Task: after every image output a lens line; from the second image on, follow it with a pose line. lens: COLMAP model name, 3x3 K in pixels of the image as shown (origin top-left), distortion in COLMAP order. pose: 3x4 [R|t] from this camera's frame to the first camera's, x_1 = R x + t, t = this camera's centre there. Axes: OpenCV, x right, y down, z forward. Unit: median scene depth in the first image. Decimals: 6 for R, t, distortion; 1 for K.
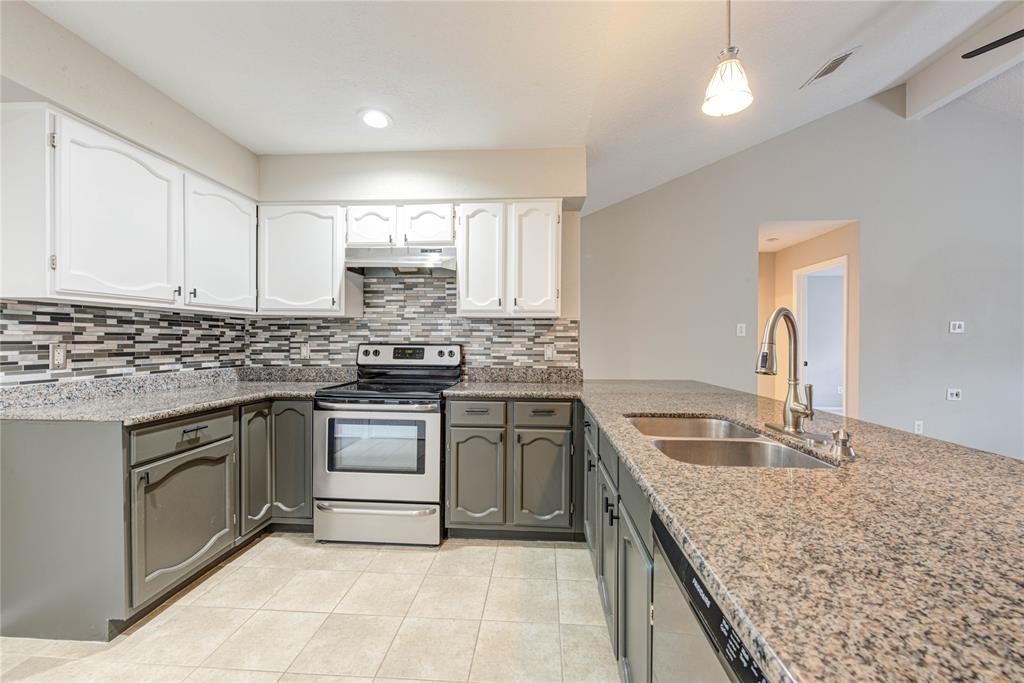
lens RADIAL K [[420.6, 0, 512.0], [0, 420.6, 341.5], [0, 0, 1]] dist [0.000914, 0.000090]
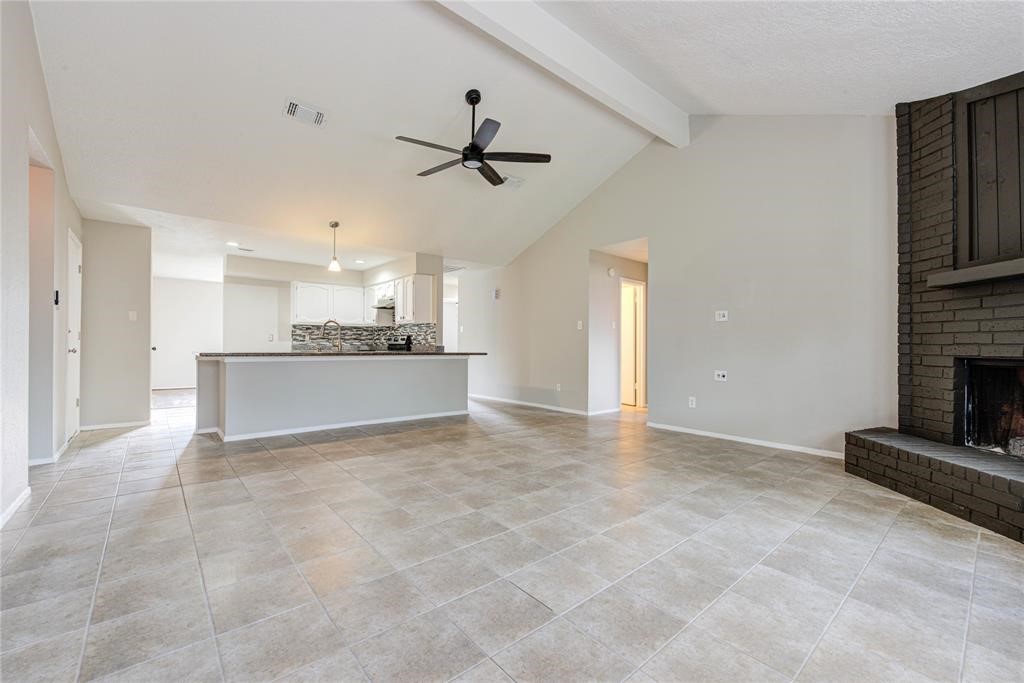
lens RADIAL K [[420.6, 0, 512.0], [0, 420.6, 341.5], [0, 0, 1]] dist [0.000914, 0.000090]
pose [[0.703008, -0.006905, -0.711148, 2.009327], [-0.005547, 0.999869, -0.015192, 0.074538], [0.711160, 0.014625, 0.702878, -0.267442]]
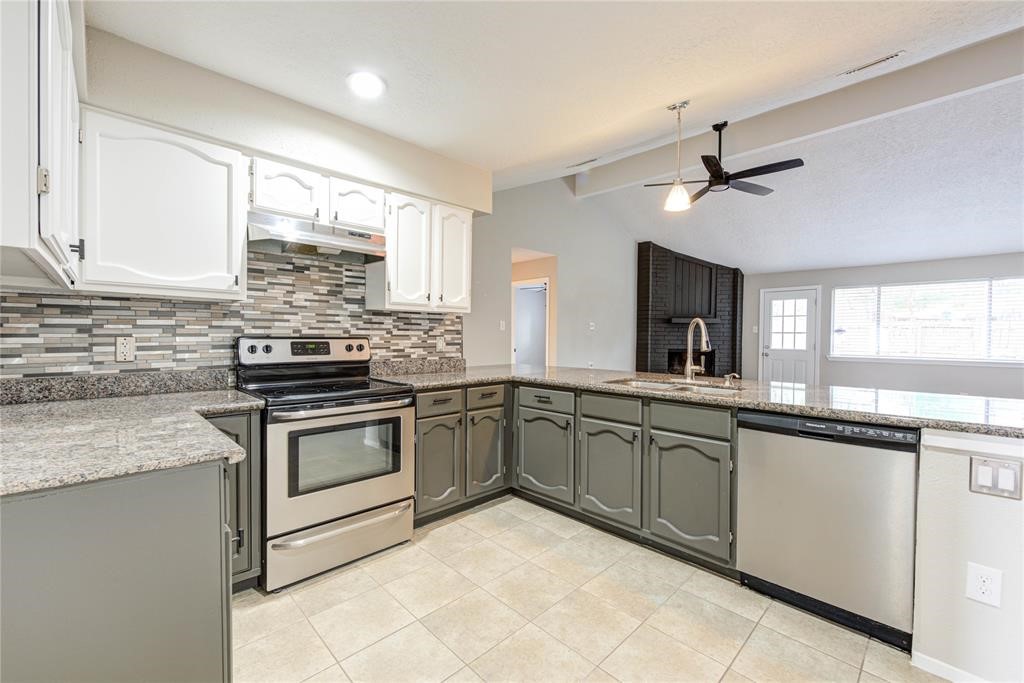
lens RADIAL K [[420.6, 0, 512.0], [0, 420.6, 341.5], [0, 0, 1]] dist [0.000914, 0.000090]
pose [[0.667188, -0.011662, 0.744798, -0.604804], [-0.001534, 0.999854, 0.017029, -0.000747], [-0.744888, -0.012504, 0.667072, 0.130928]]
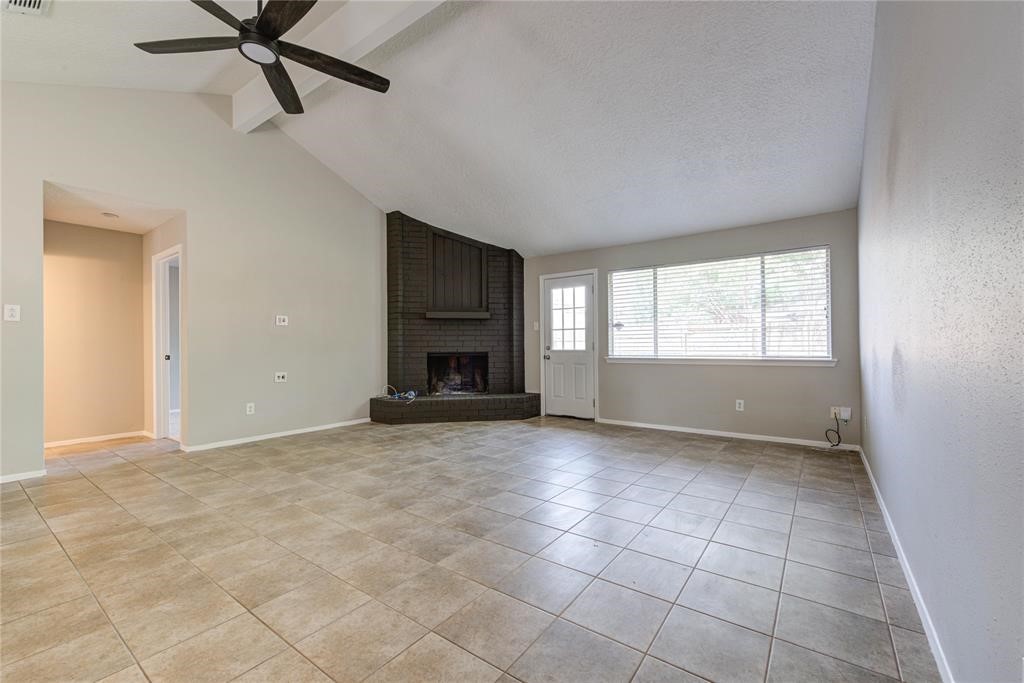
lens RADIAL K [[420.6, 0, 512.0], [0, 420.6, 341.5], [0, 0, 1]] dist [0.000914, 0.000090]
pose [[0.529832, 0.002270, 0.848099, 0.534954], [0.012828, 0.999861, -0.010690, 0.063782], [-0.848005, 0.016543, 0.529729, -0.253496]]
